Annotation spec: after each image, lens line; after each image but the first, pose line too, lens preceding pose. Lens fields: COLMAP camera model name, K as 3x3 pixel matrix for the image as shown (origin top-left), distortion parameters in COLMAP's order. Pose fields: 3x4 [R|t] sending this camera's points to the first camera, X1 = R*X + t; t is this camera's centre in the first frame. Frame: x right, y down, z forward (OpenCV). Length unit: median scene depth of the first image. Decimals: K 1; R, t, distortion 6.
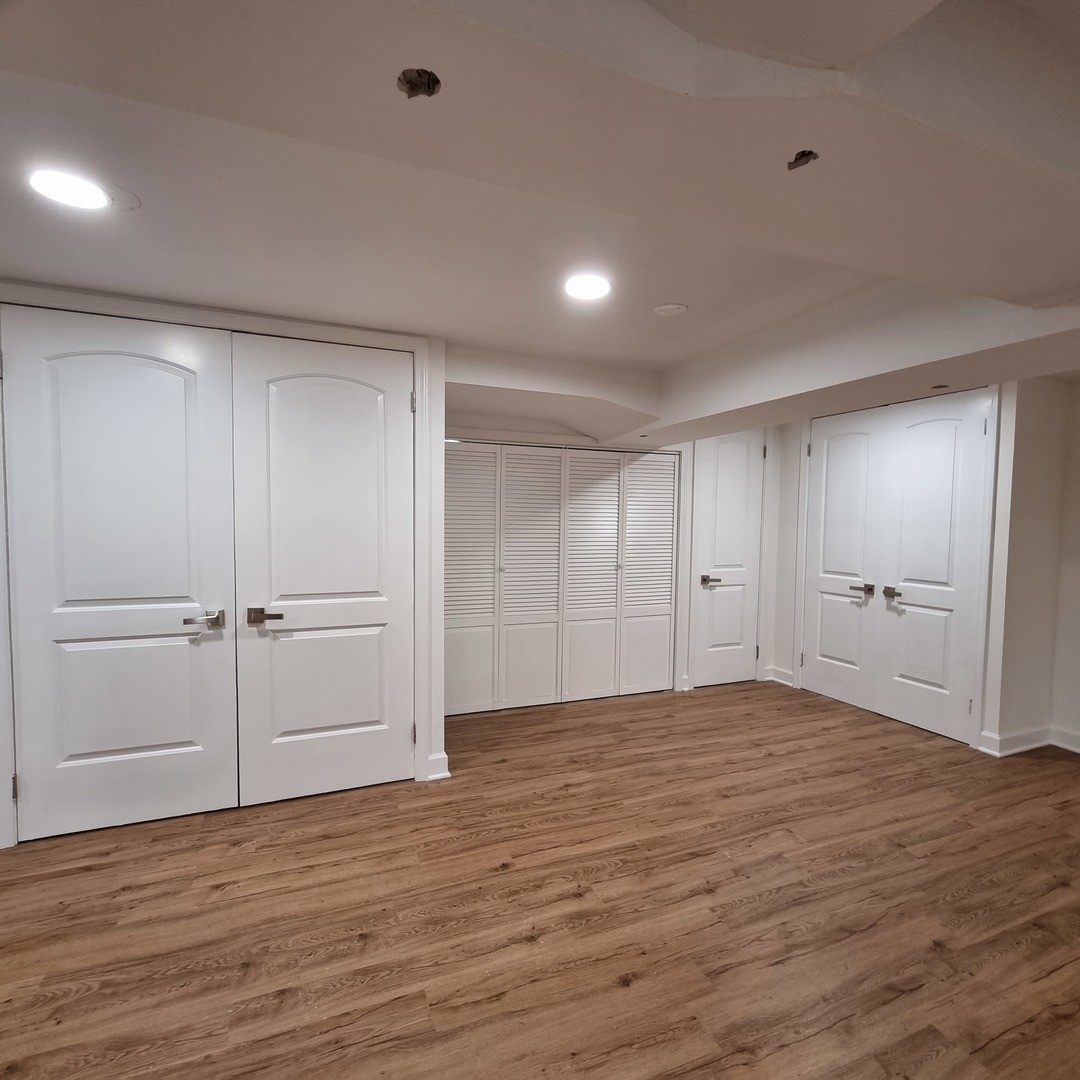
lens RADIAL K [[589.4, 0, 538.0], [0, 589.4, 548.3], [0, 0, 1]] dist [0.002620, -0.000606]
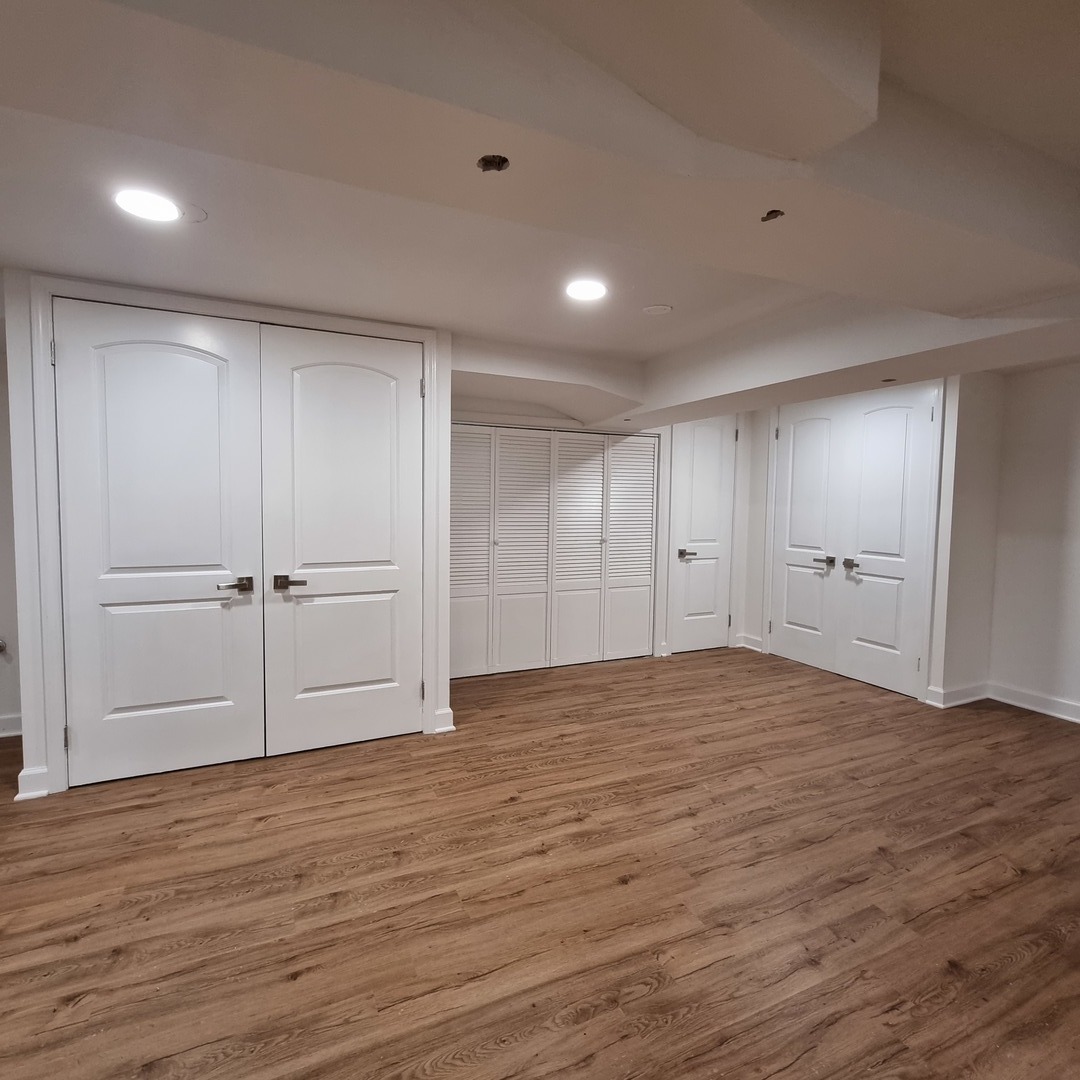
lens RADIAL K [[589.4, 0, 532.0], [0, 589.4, 533.6], [0, 0, 1]] dist [0.002620, -0.000606]
pose [[0.999308, -0.000753, 0.037192, -0.053904], [0.000500, 0.999977, 0.006785, 0.016689], [-0.037196, -0.006762, 0.999285, -0.117740]]
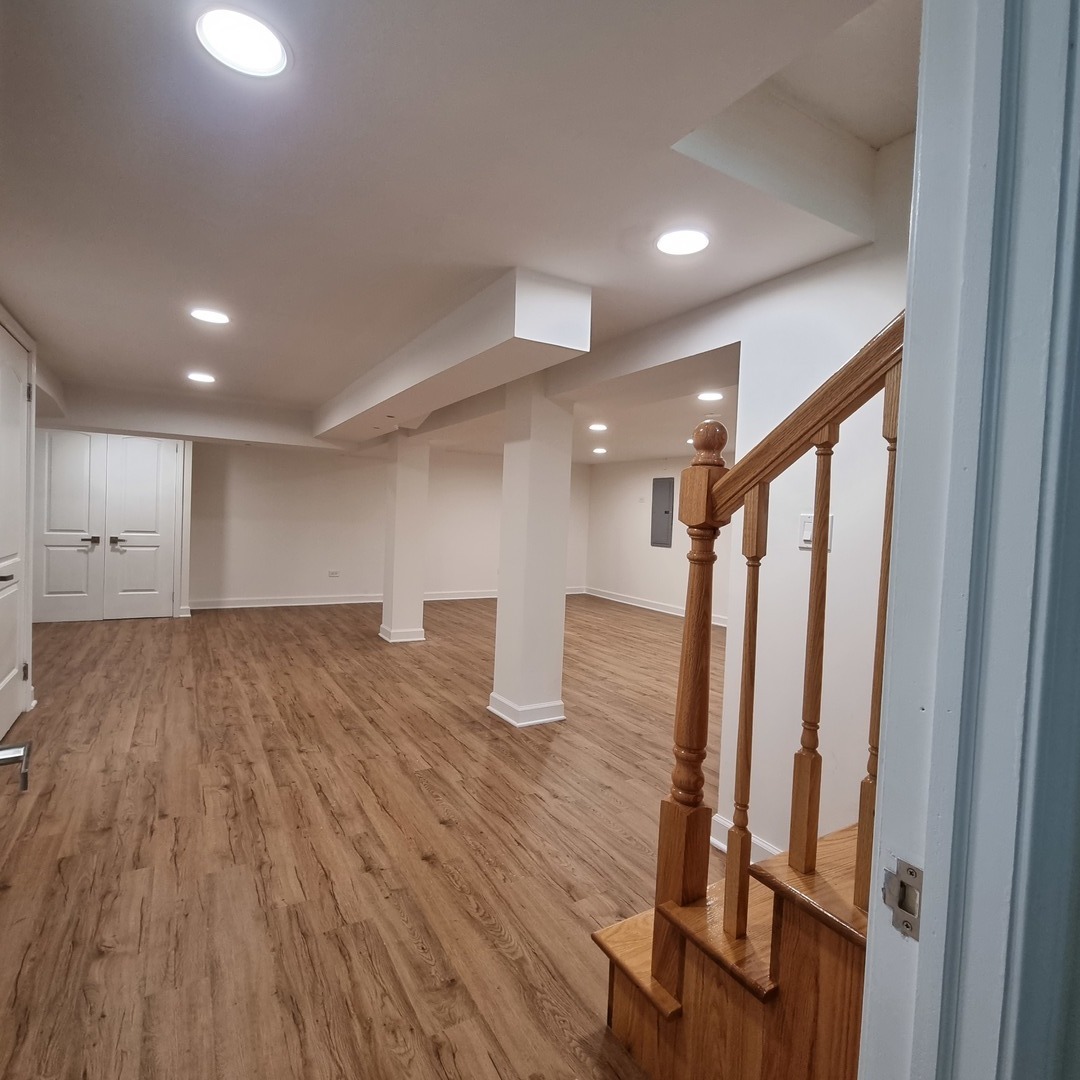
lens RADIAL K [[589.4, 0, 530.9], [0, 589.4, 536.8], [0, 0, 1]] dist [0.002620, -0.000606]
pose [[-0.143701, -0.050422, 0.988336, -1.725518], [0.012389, 0.998531, 0.052743, -0.005933], [-0.989544, 0.019823, -0.142865, 0.187835]]
